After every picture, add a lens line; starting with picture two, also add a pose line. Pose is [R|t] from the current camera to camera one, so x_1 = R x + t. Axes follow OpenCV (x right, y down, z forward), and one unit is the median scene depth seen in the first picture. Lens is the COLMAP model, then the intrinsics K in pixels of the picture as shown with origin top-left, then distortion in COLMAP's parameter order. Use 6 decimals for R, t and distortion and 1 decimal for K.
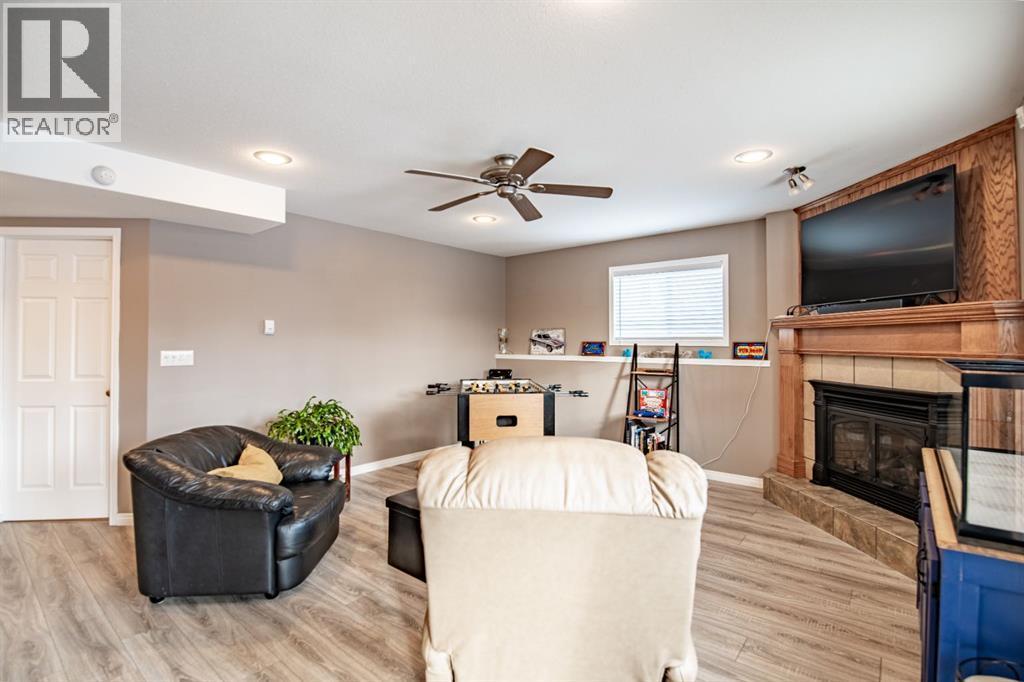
lens RADIAL K [[466.3, 0, 516.7], [0, 466.3, 339.0], [0, 0, 1]] dist [-0.001575, -0.004113]
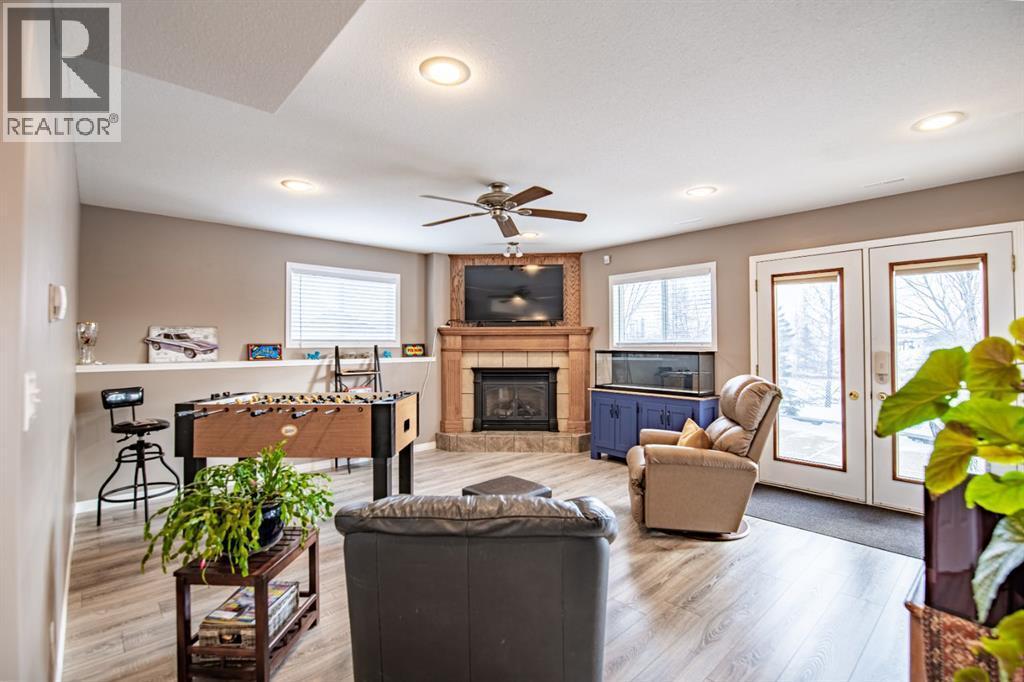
lens RADIAL K [[466.3, 0, 516.7], [0, 466.3, 339.0], [0, 0, 1]] dist [-0.001575, -0.004113]
pose [[0.140473, 0.009275, 0.990041, -0.746863], [-0.003619, 0.999954, -0.008855, 0.003290], [-0.990078, -0.002339, 0.140500, 0.506111]]
